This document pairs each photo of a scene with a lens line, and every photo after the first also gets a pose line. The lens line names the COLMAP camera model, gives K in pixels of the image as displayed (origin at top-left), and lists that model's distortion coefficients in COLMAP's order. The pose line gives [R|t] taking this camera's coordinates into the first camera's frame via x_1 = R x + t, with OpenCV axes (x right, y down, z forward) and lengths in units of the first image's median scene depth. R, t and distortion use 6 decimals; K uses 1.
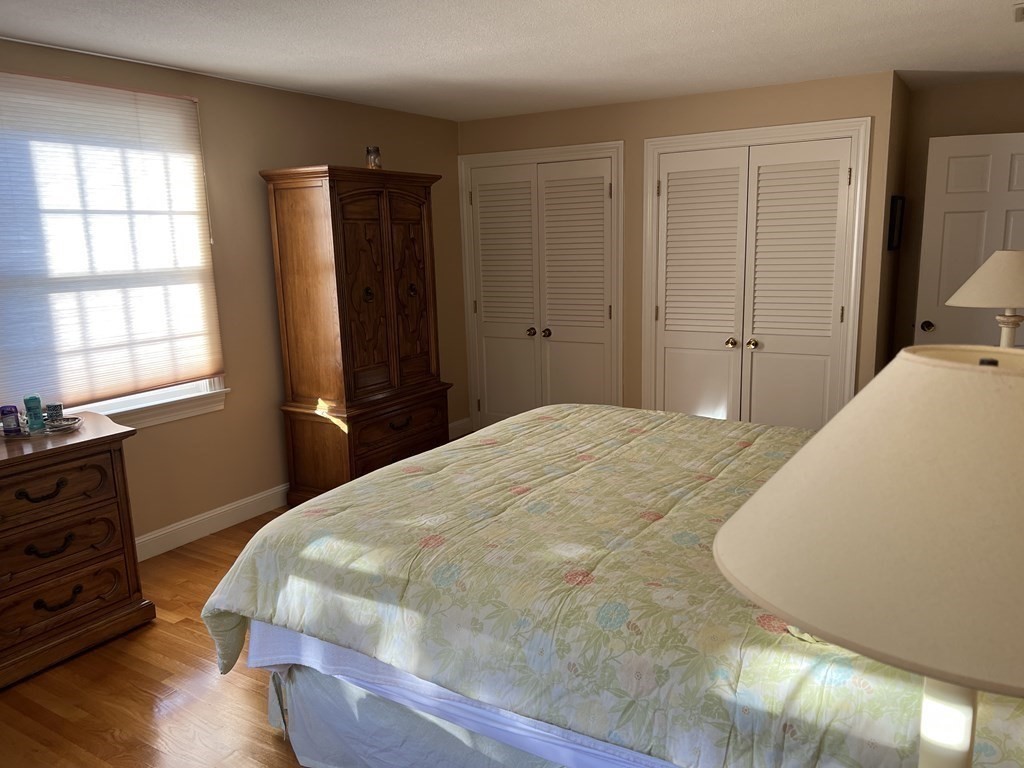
lens RADIAL K [[781.0, 0, 505.1], [0, 781.0, 382.1], [0, 0, 1]] dist [0.009532, -0.001060]
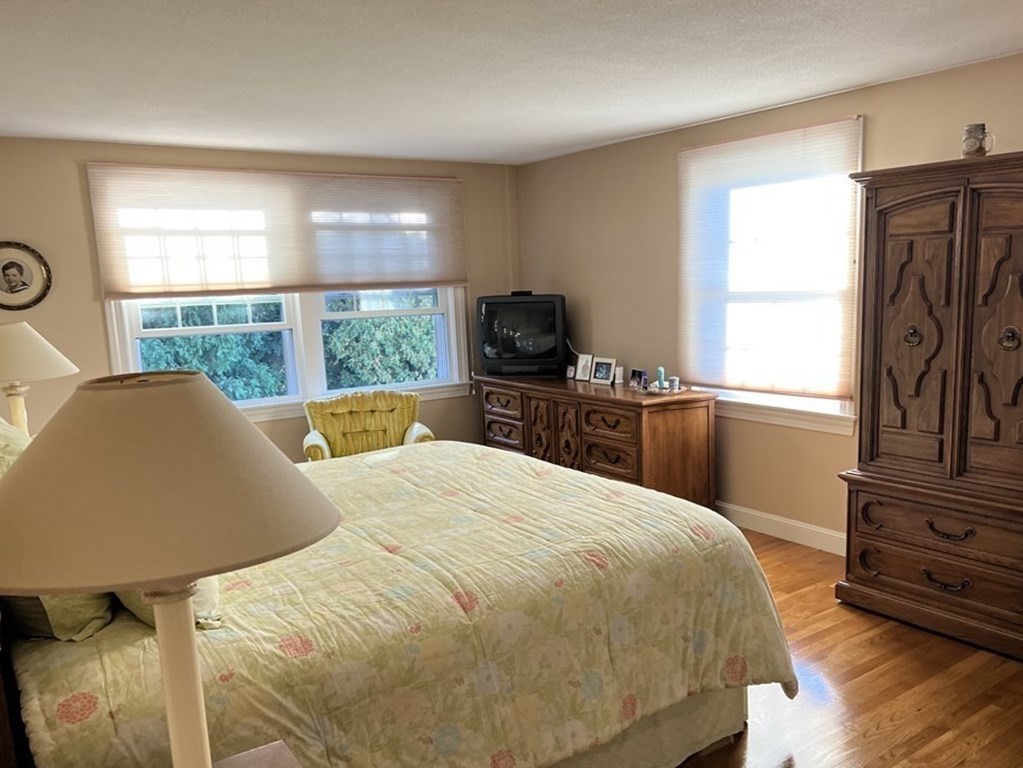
lens RADIAL K [[780.2, 0, 504.6], [0, 780.2, 382.1], [0, 0, 1]] dist [0.009532, -0.001060]
pose [[-0.362376, 0.162933, -0.917680, 0.933431], [-0.129821, 0.966180, 0.222809, -0.265353], [0.922947, 0.199875, -0.328968, 1.290547]]
